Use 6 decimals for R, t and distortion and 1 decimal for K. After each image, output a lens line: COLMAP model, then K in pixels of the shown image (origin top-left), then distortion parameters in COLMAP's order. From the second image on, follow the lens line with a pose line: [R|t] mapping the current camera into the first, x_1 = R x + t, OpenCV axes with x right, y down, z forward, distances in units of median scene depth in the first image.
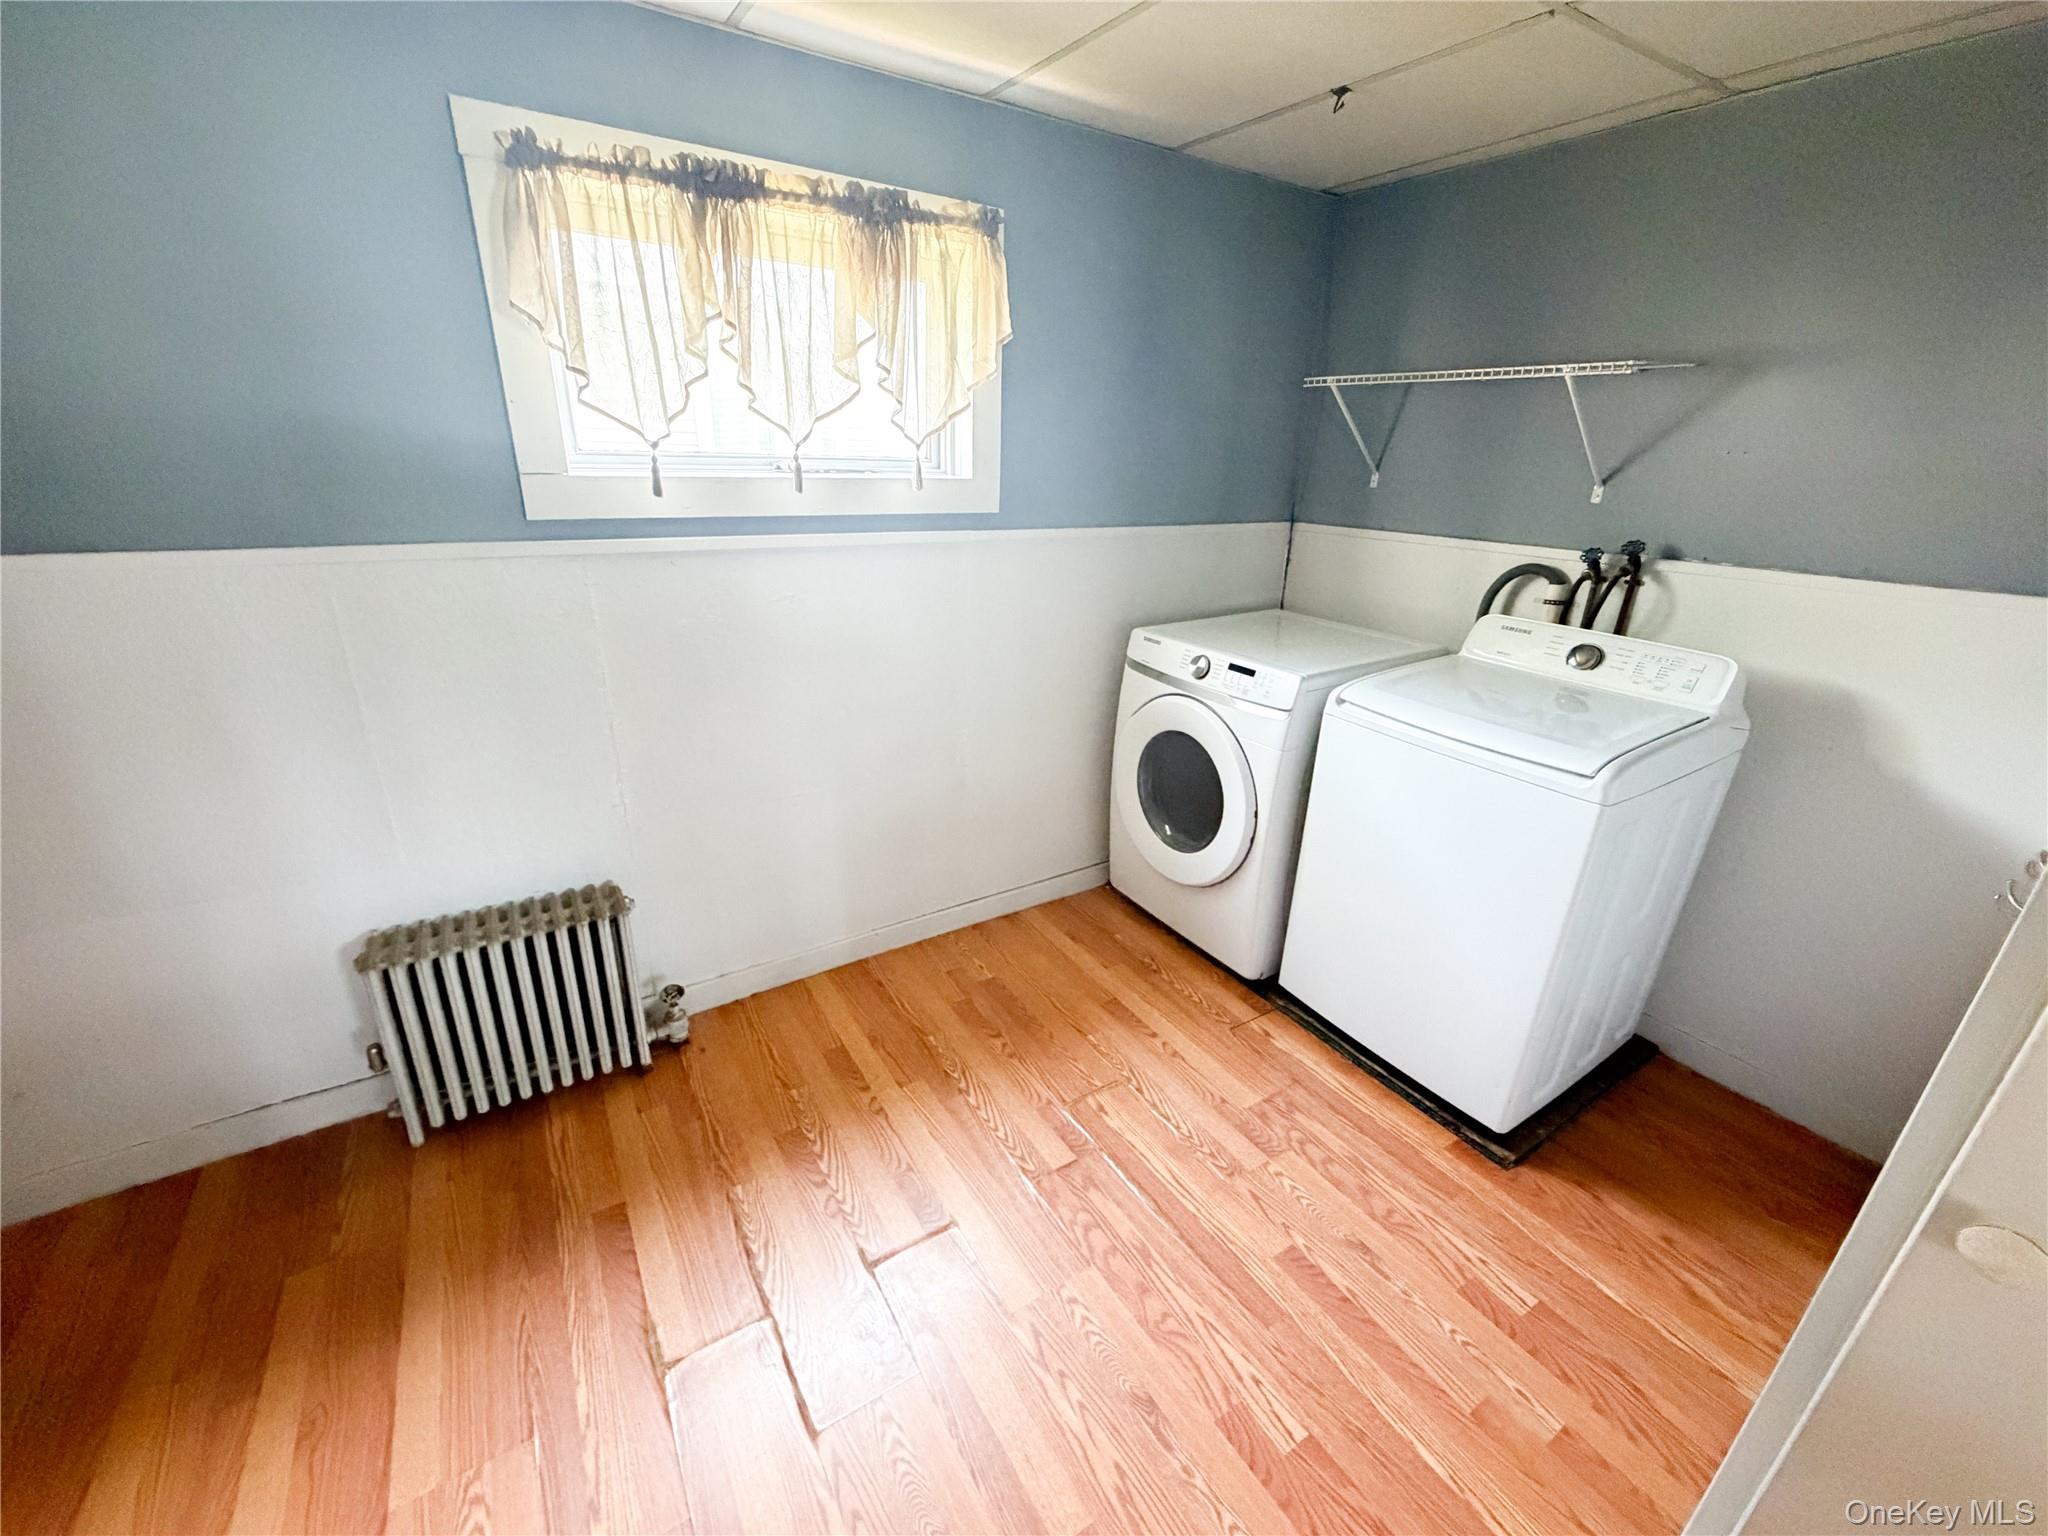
lens RADIAL K [[821.9, 0, 1024.1], [0, 821.9, 768.2], [0, 0, 1]] dist [-0.003572, -0.000219]
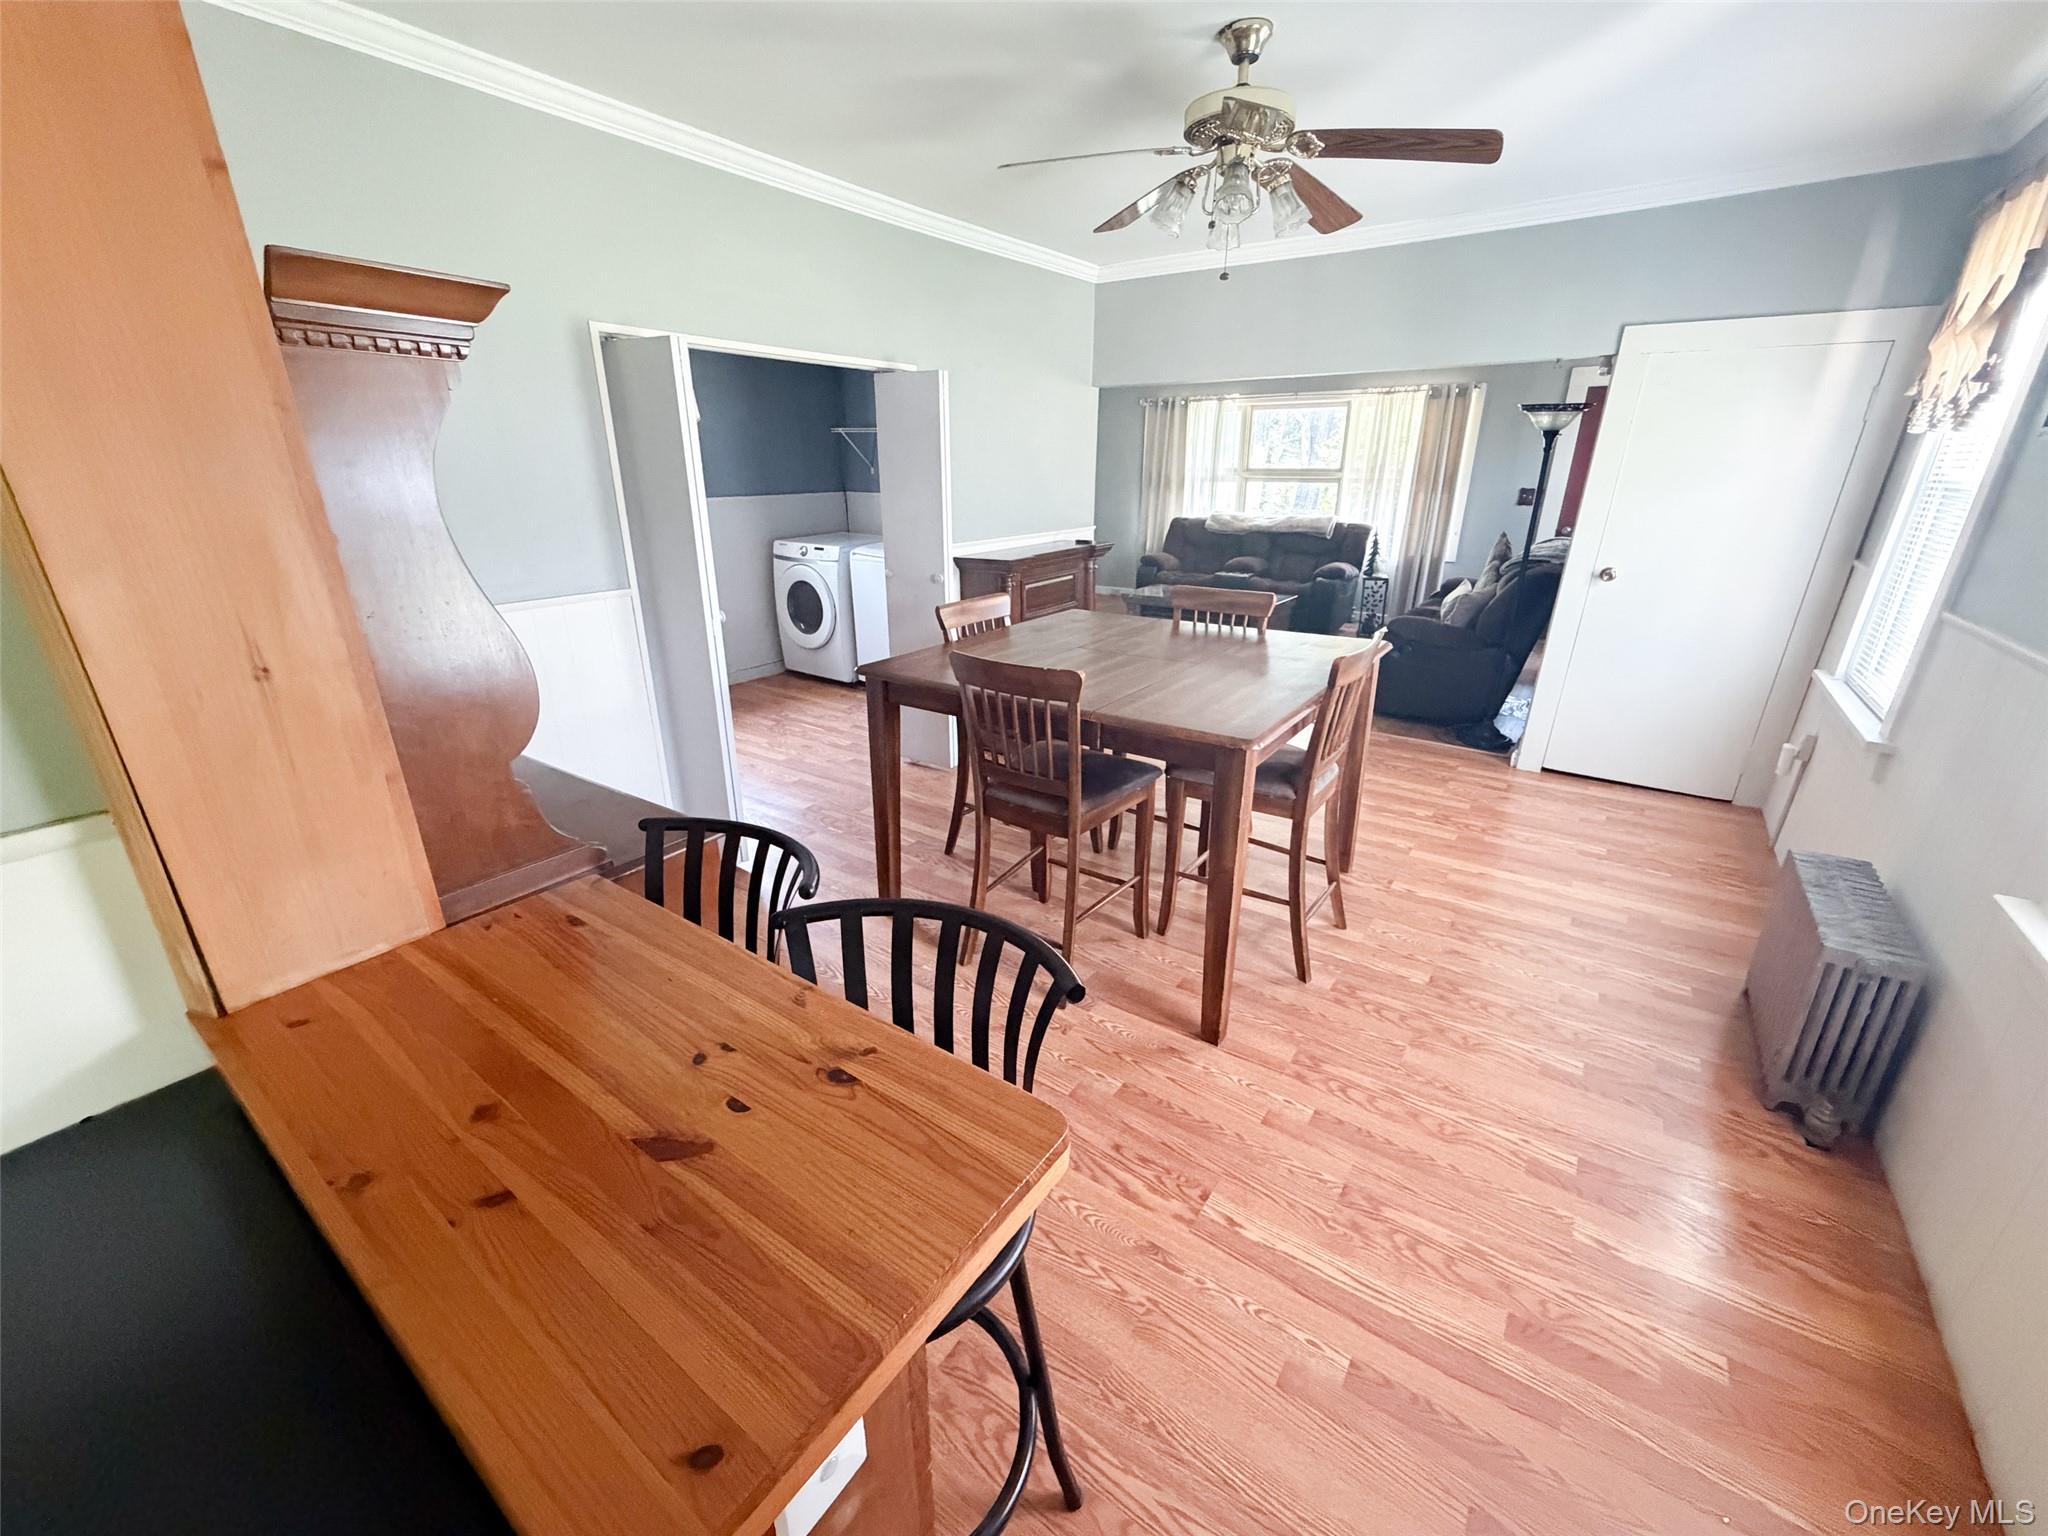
lens RADIAL K [[825.4, 0, 1016.5], [0, 825.4, 764.8], [0, 0, 1]] dist [0.000170, 0.000001]
pose [[0.928022, -0.157858, 0.337425, -0.112833], [0.156999, 0.987142, 0.030020, 0.480602], [-0.337826, 0.025117, 0.940873, -1.359878]]
